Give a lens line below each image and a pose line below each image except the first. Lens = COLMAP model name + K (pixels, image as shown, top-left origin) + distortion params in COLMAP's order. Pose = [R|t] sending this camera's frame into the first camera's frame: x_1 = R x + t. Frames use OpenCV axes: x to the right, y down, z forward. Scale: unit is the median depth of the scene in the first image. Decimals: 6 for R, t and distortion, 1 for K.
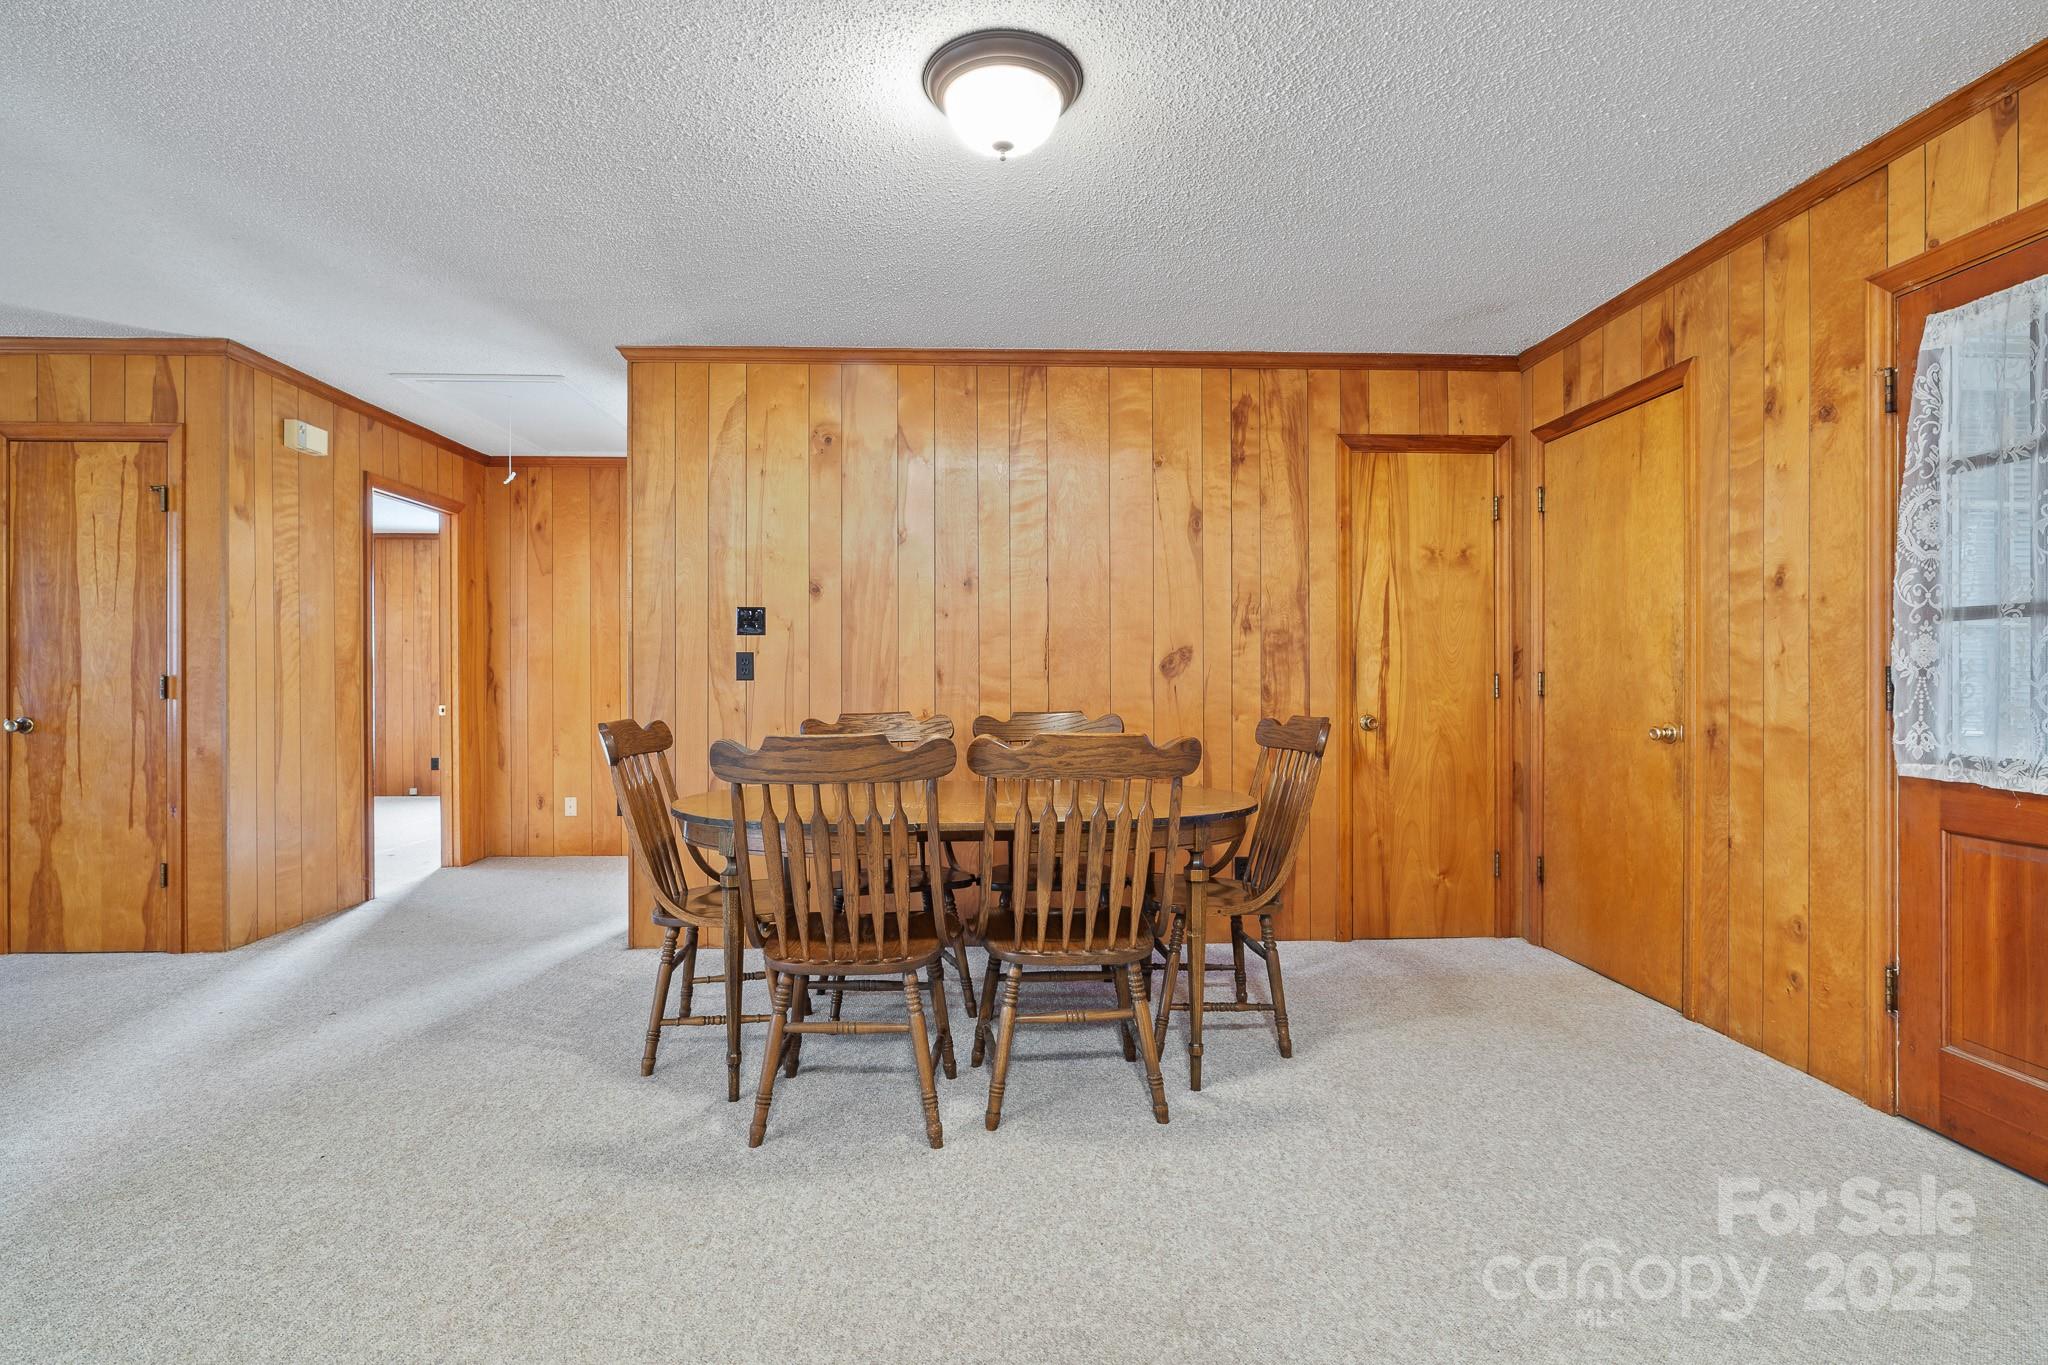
lens RADIAL K [[973.2, 0, 1030.2], [0, 973.2, 677.8], [0, 0, 1]] dist [-0.006319, 0.000111]
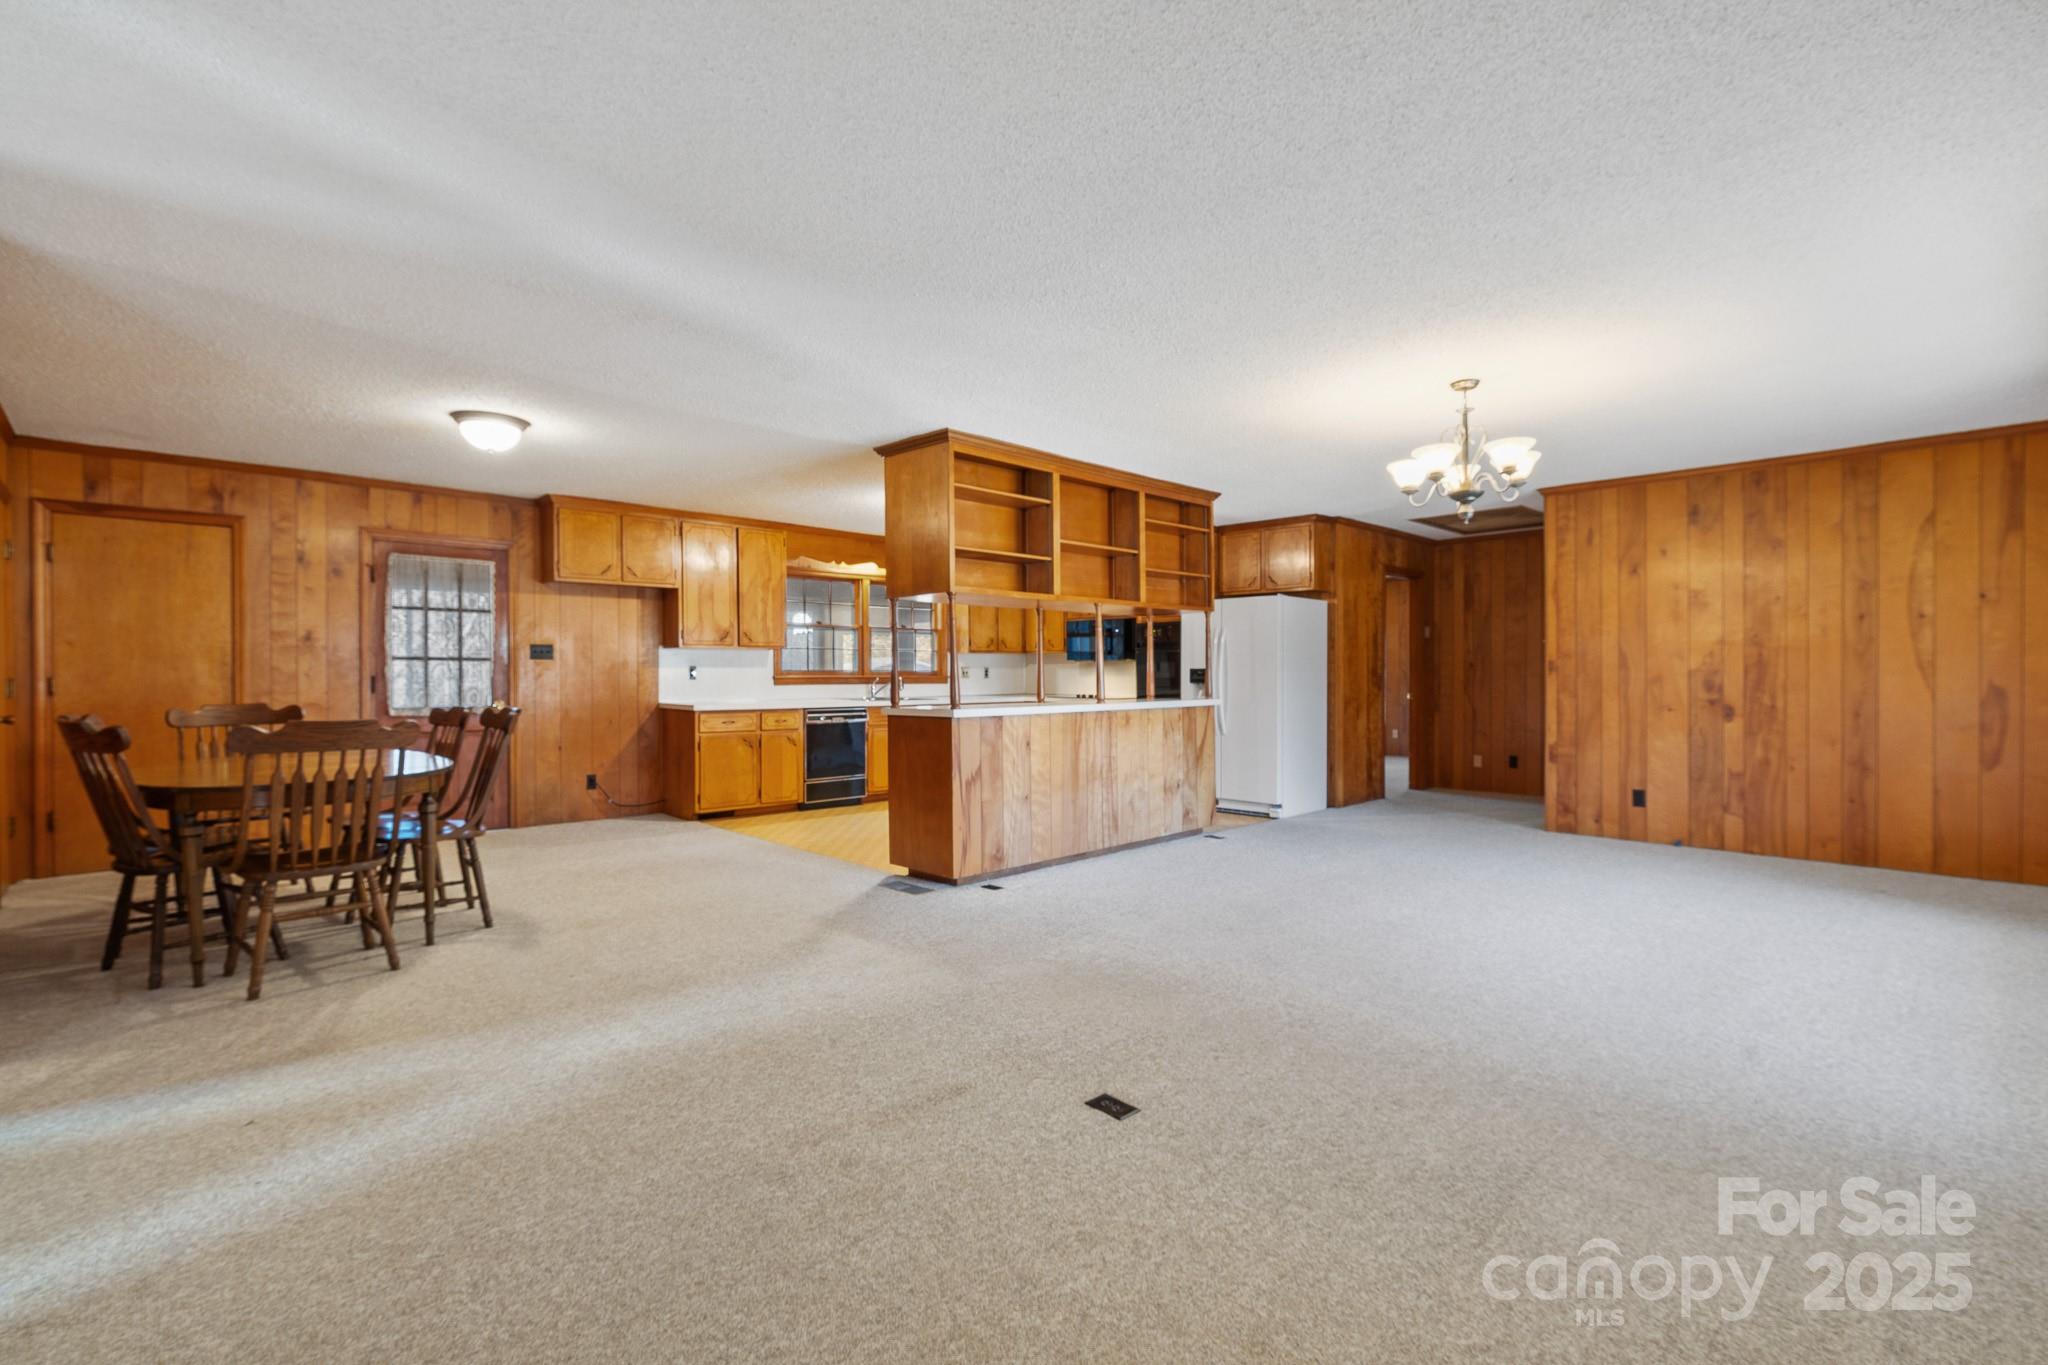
lens RADIAL K [[920.2, 0, 1013.6], [0, 920.2, 680.1], [0, 0, 1]] dist [-0.000135, 0.000278]
pose [[-0.665968, -0.000103, 0.745980, -1.845337], [-0.000388, 1.000000, -0.000209, -0.001072], [-0.745980, -0.000429, -0.665968, 1.149523]]
